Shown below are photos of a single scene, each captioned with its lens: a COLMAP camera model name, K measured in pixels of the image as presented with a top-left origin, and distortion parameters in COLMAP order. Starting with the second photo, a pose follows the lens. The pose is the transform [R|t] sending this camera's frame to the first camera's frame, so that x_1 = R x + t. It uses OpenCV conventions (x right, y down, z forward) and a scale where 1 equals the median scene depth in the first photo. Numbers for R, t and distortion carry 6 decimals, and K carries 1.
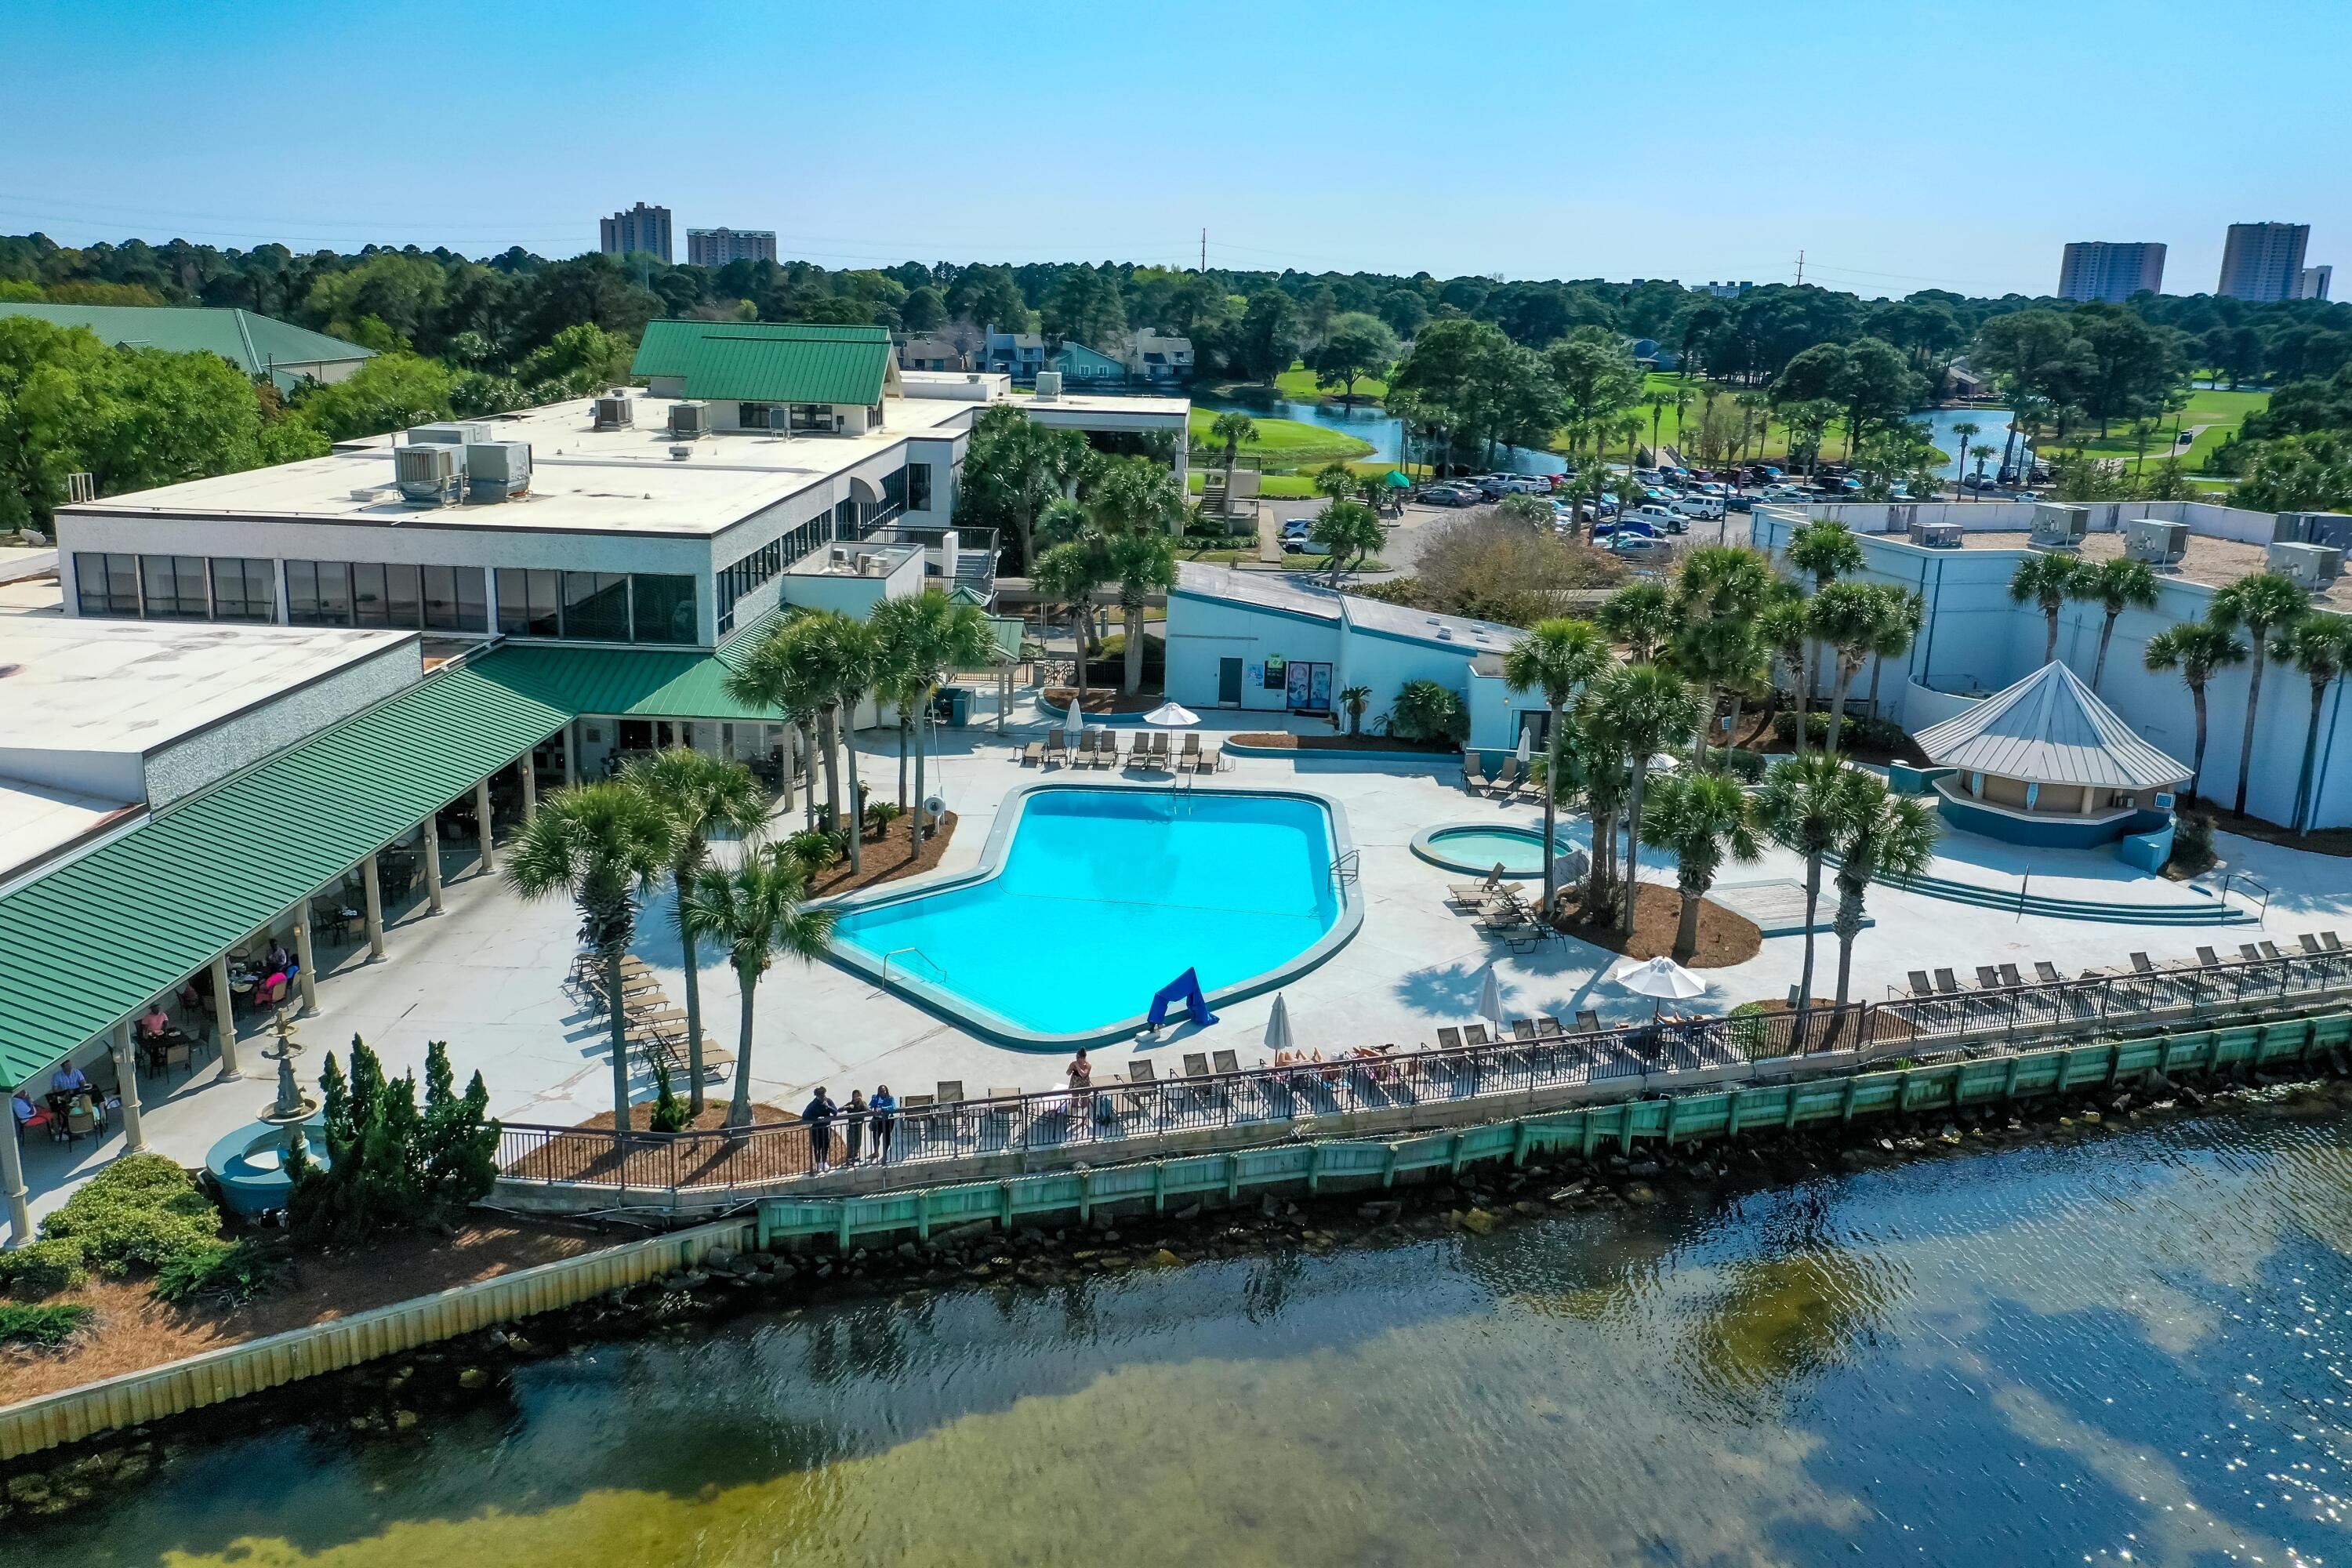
lens RADIAL K [[1873.0, 0, 1173.3], [0, 1873.0, 644.7], [0, 0, 1]] dist [-0.000971, -0.003401]
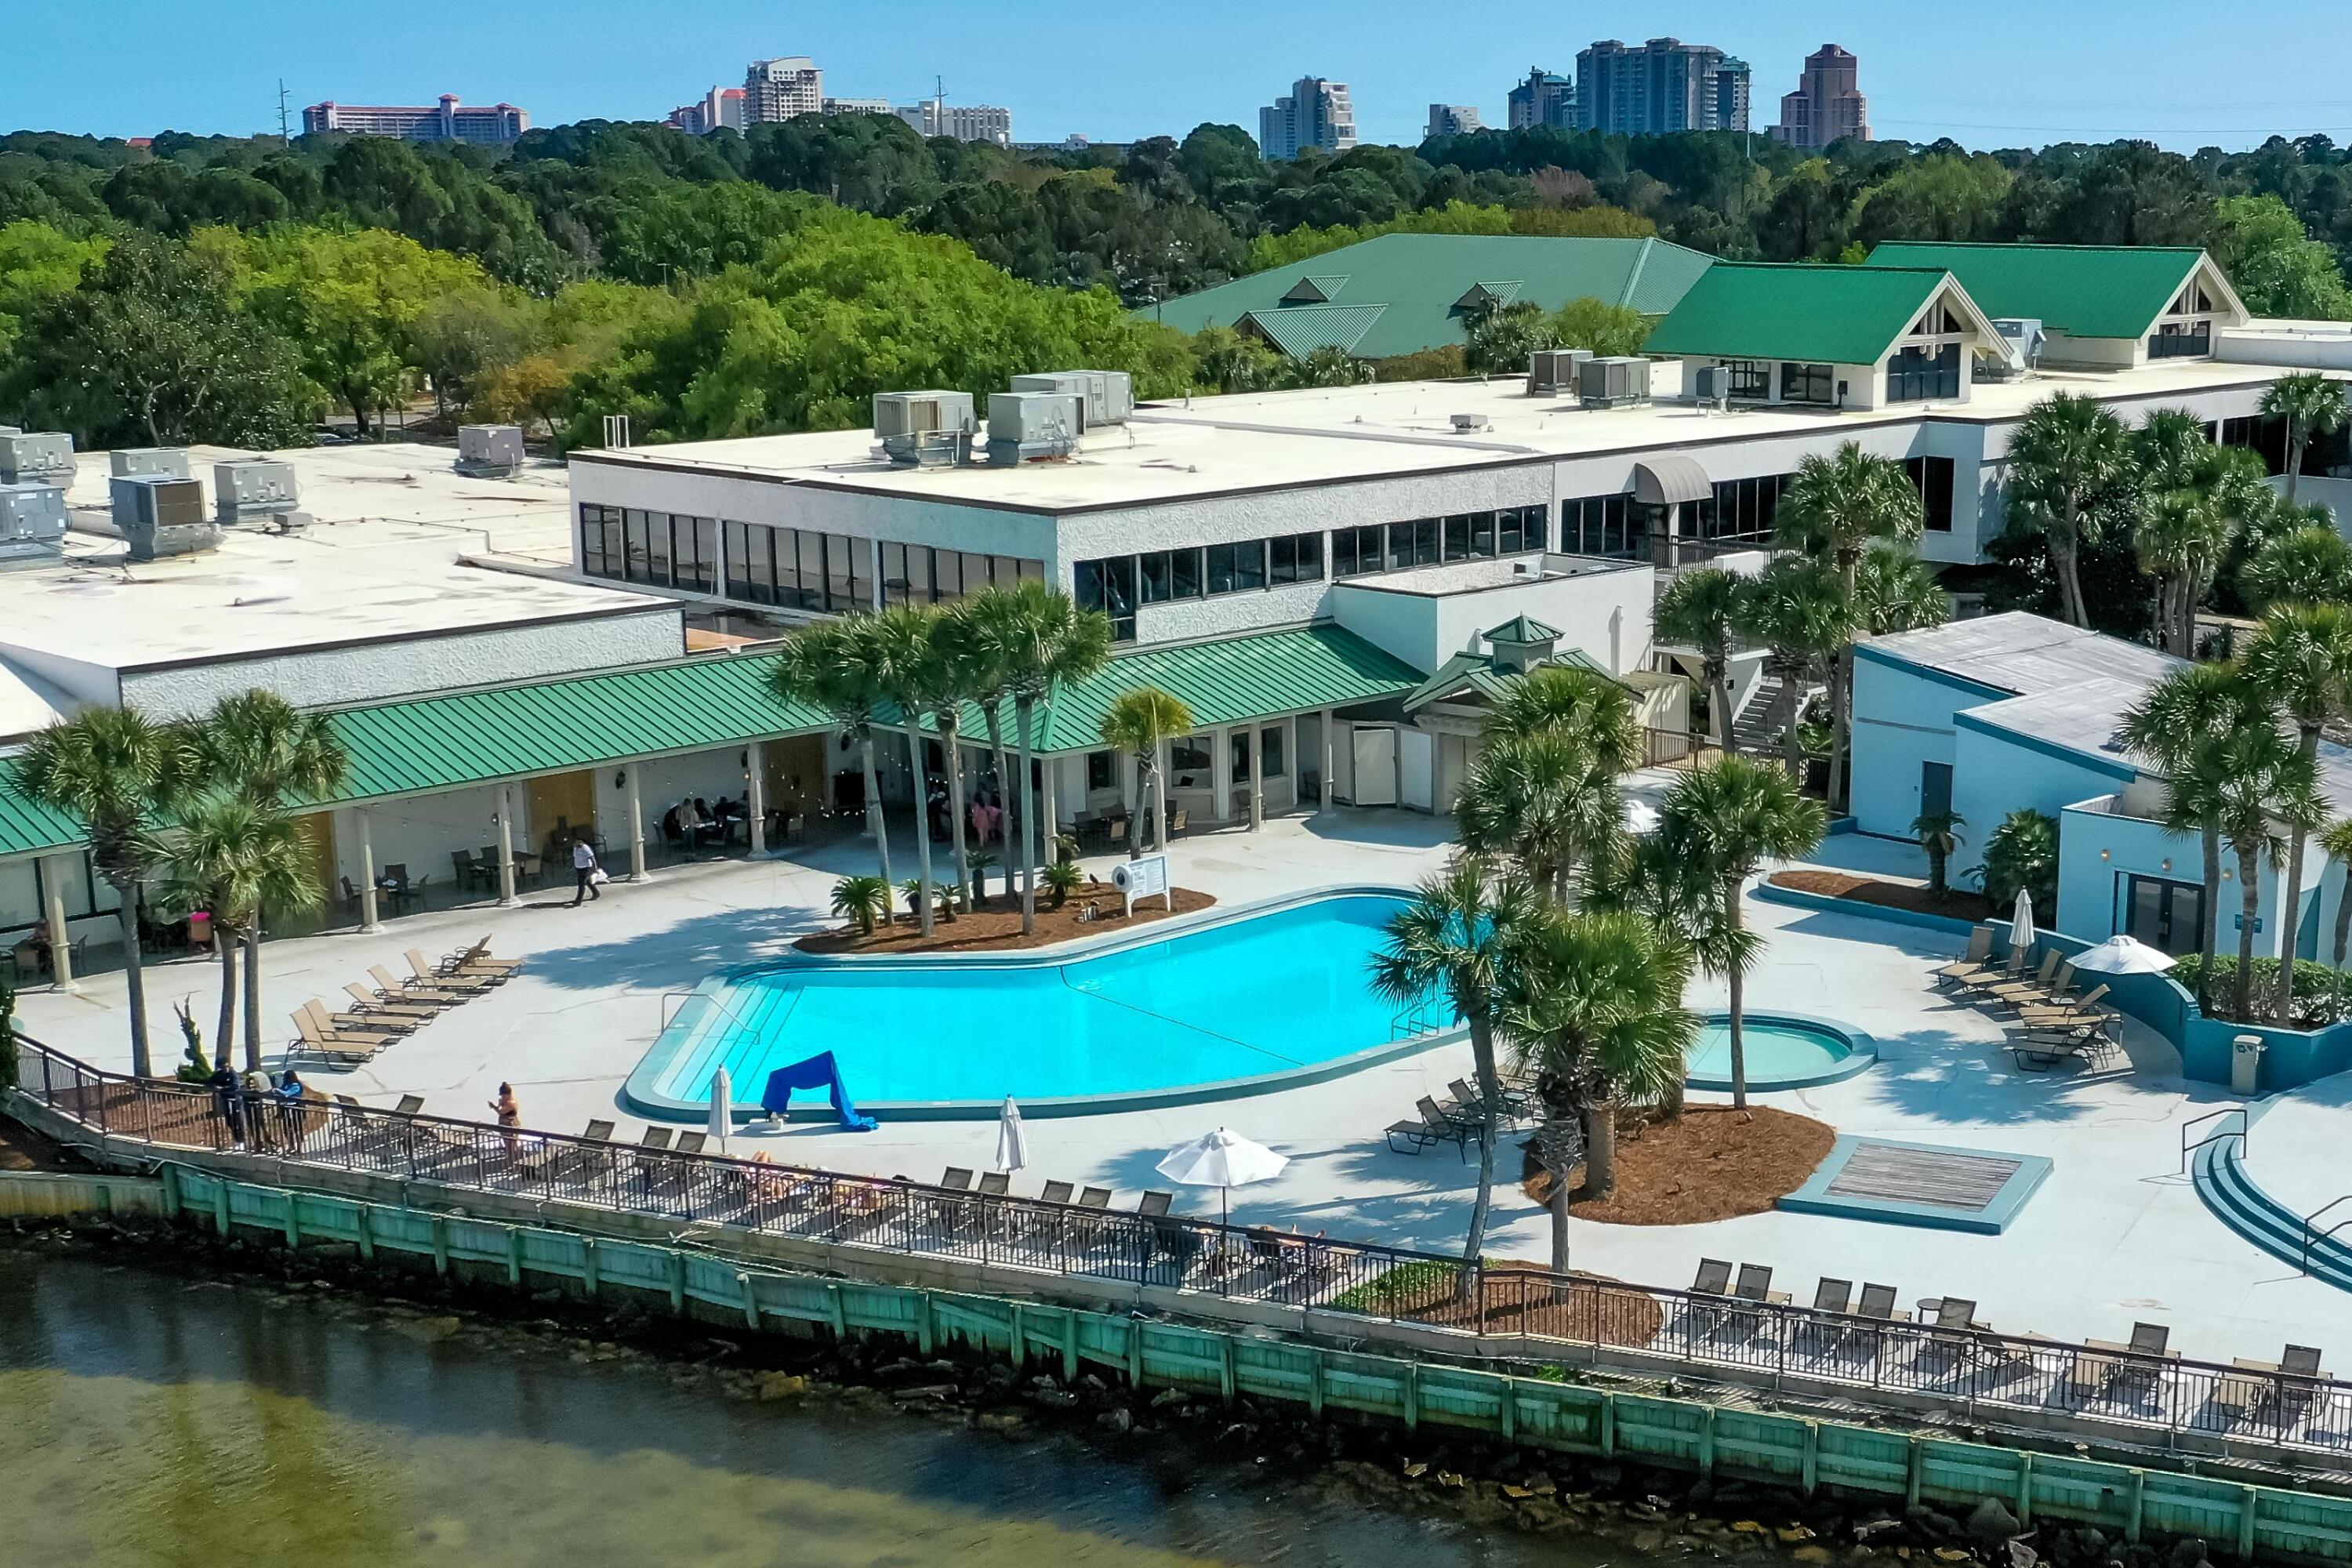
lens RADIAL K [[3201.2, 0, 1502.1], [0, 3201.2, 785.8], [0, 0, 1]] dist [-0.025515, 0.002962]
pose [[0.766610, 0.094151, -0.635173, 1.023391], [-0.099009, 0.994694, 0.027945, -0.001818], [0.634434, 0.041465, 0.771864, 0.146340]]
